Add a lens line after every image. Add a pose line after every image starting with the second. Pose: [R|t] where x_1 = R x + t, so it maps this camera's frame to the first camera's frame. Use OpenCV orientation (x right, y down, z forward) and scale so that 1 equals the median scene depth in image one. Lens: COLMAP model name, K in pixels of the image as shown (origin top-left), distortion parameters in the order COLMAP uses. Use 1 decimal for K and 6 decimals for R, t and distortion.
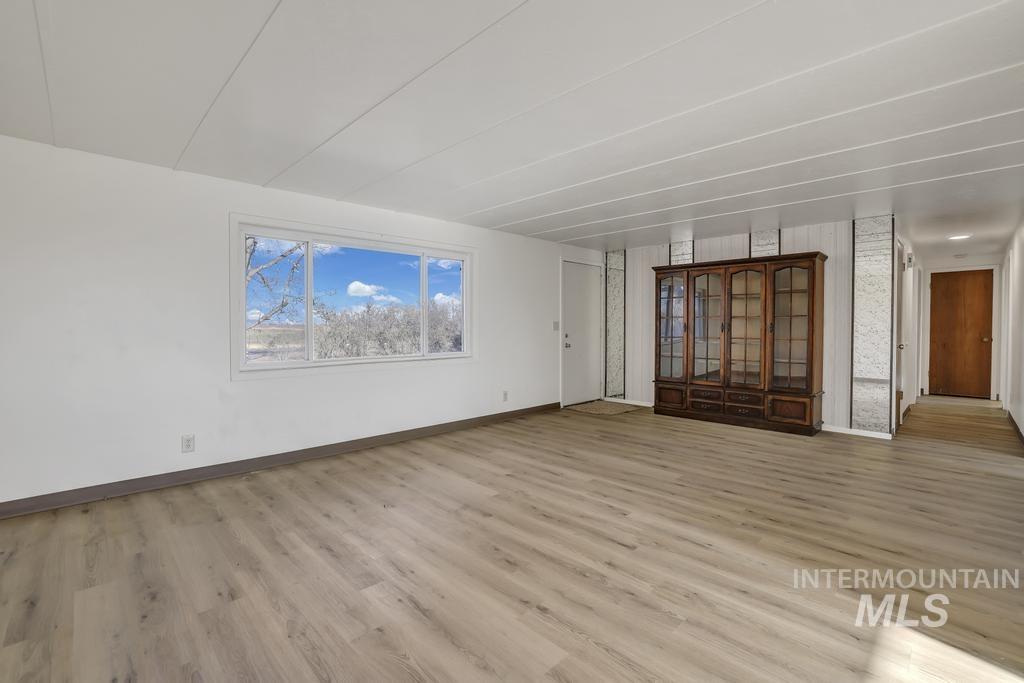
lens RADIAL K [[455.2, 0, 503.2], [0, 455.2, 334.0], [0, 0, 1]] dist [-0.047287, 0.020368]
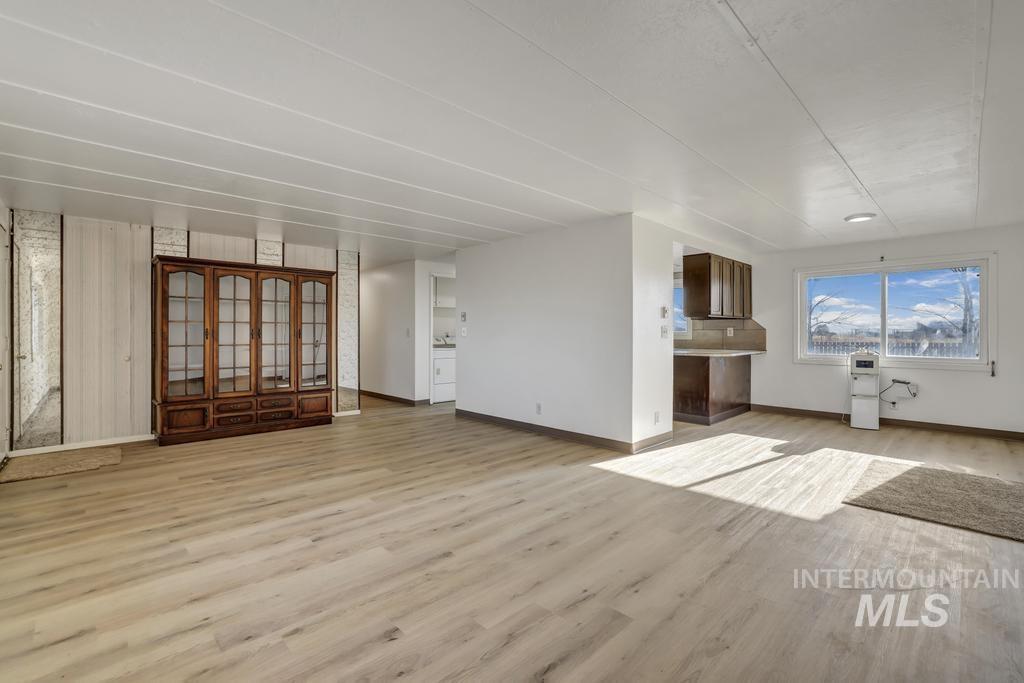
lens RADIAL K [[453.4, 0, 500.1], [0, 453.4, 331.3], [0, 0, 1]] dist [-0.047707, 0.020133]
pose [[0.012989, 0.003906, 0.999908, -0.713624], [0.016477, 0.999856, -0.004120, -0.010506], [-0.999780, 0.016529, 0.012923, 0.719531]]
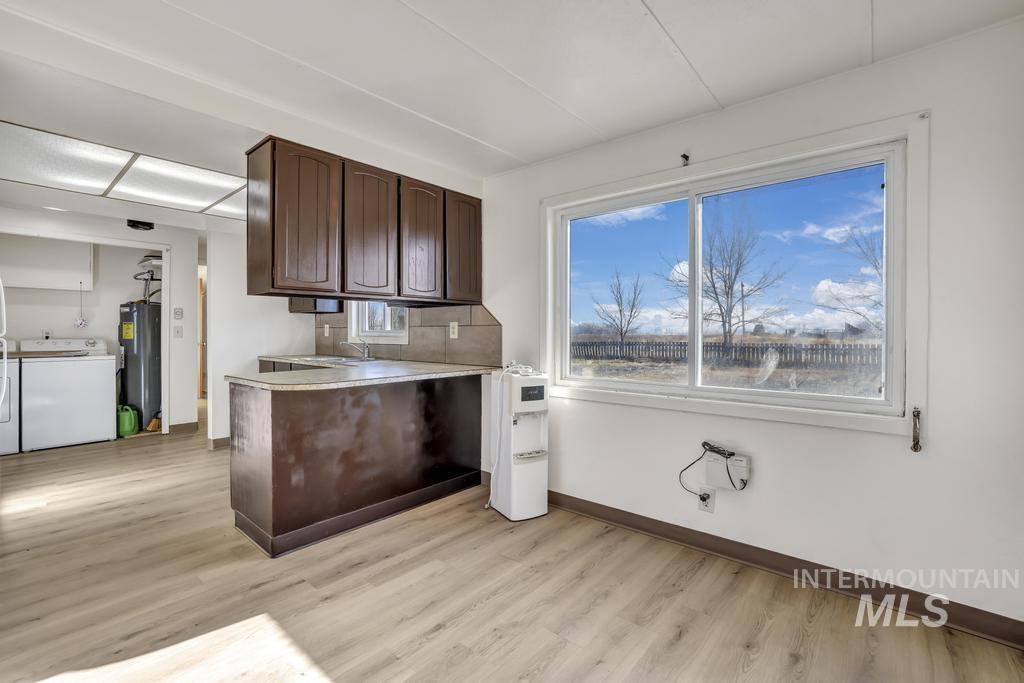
lens RADIAL K [[455.2, 0, 503.2], [0, 455.2, 334.0], [0, 0, 1]] dist [-0.047287, 0.020368]
pose [[-0.084621, -0.003594, 0.996407, 0.236258], [0.015131, 0.999874, 0.004892, 0.006686], [-0.996298, 0.015490, -0.084556, -0.307949]]
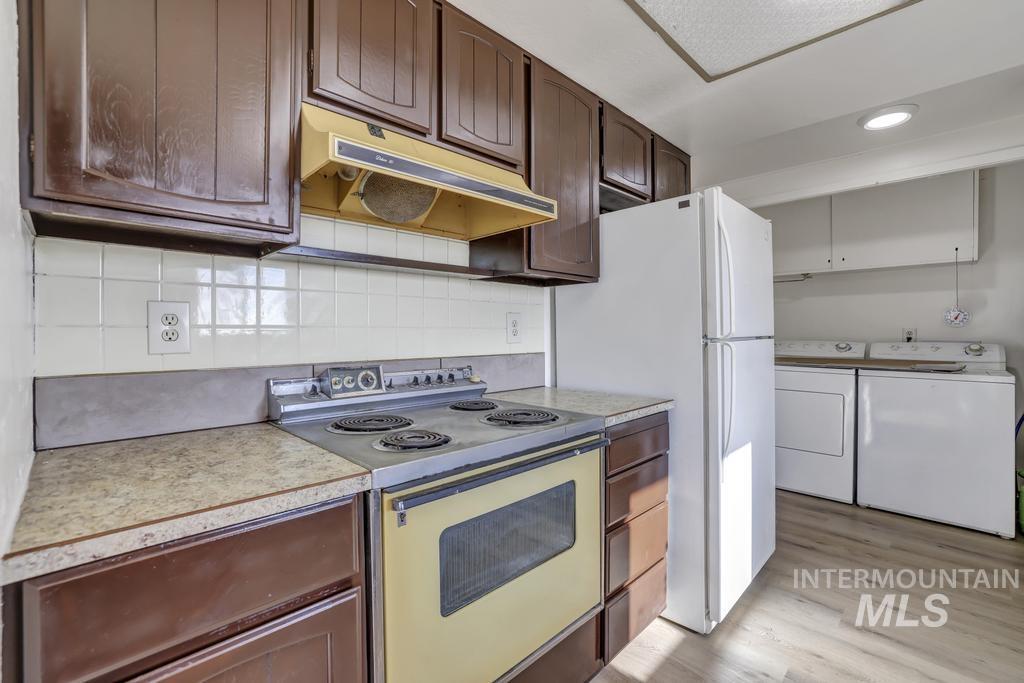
lens RADIAL K [[455.2, 0, 503.2], [0, 455.2, 334.0], [0, 0, 1]] dist [-0.047287, 0.020368]
pose [[0.999932, -0.001700, 0.011538, 0.901882], [0.001838, 0.999926, -0.011998, 0.001283], [-0.011517, 0.012018, 0.999861, 0.088068]]
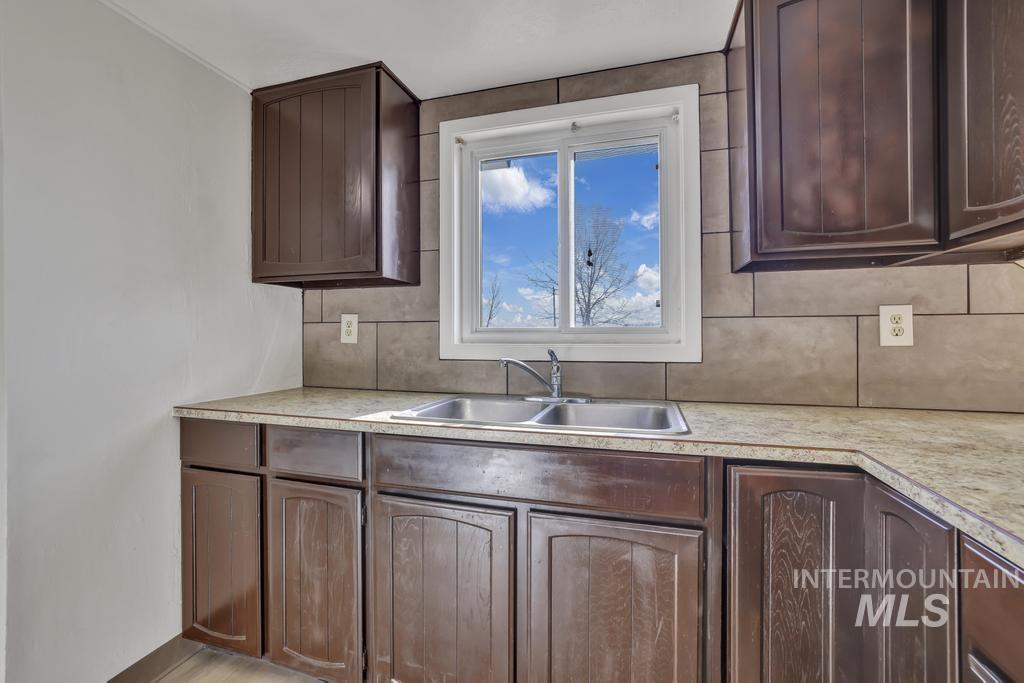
lens RADIAL K [[455.2, 0, 503.2], [0, 455.2, 334.0], [0, 0, 1]] dist [-0.047287, 0.020368]
pose [[-0.482241, -0.000349, 0.876038, 1.111788], [0.017010, 0.999808, 0.009762, -0.001459], [-0.875873, 0.019609, -0.482143, 0.245110]]
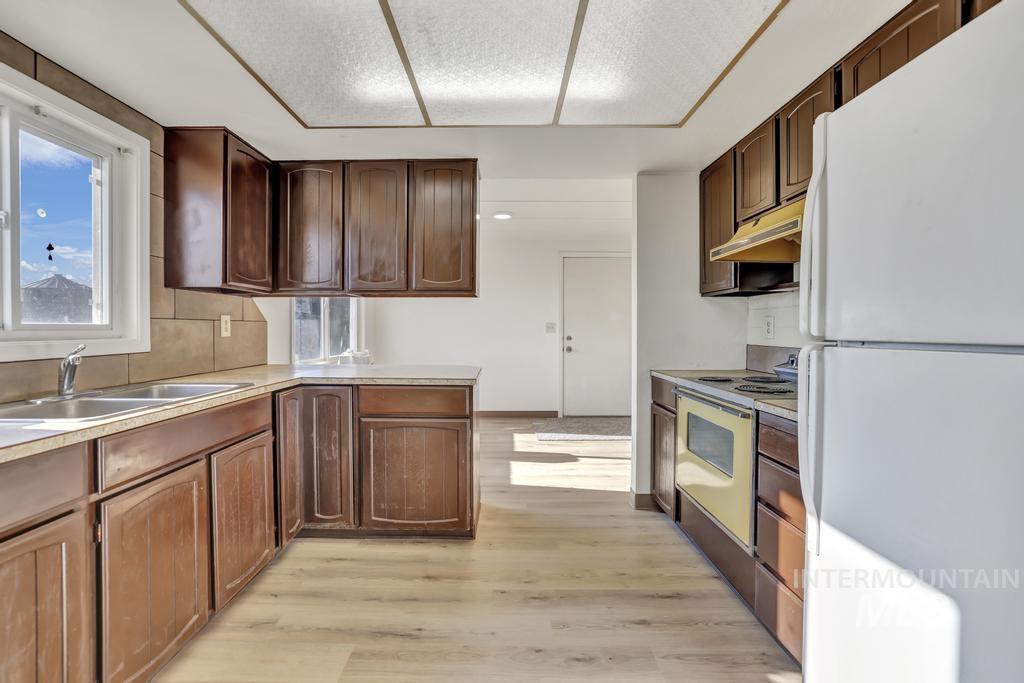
lens RADIAL K [[455.2, 0, 503.2], [0, 455.2, 334.0], [0, 0, 1]] dist [-0.047287, 0.020368]
pose [[-0.697946, 0.006582, -0.716120, 1.525716], [-0.013073, 0.999674, 0.021929, -0.008410], [0.716031, 0.024667, -0.697633, 0.622497]]
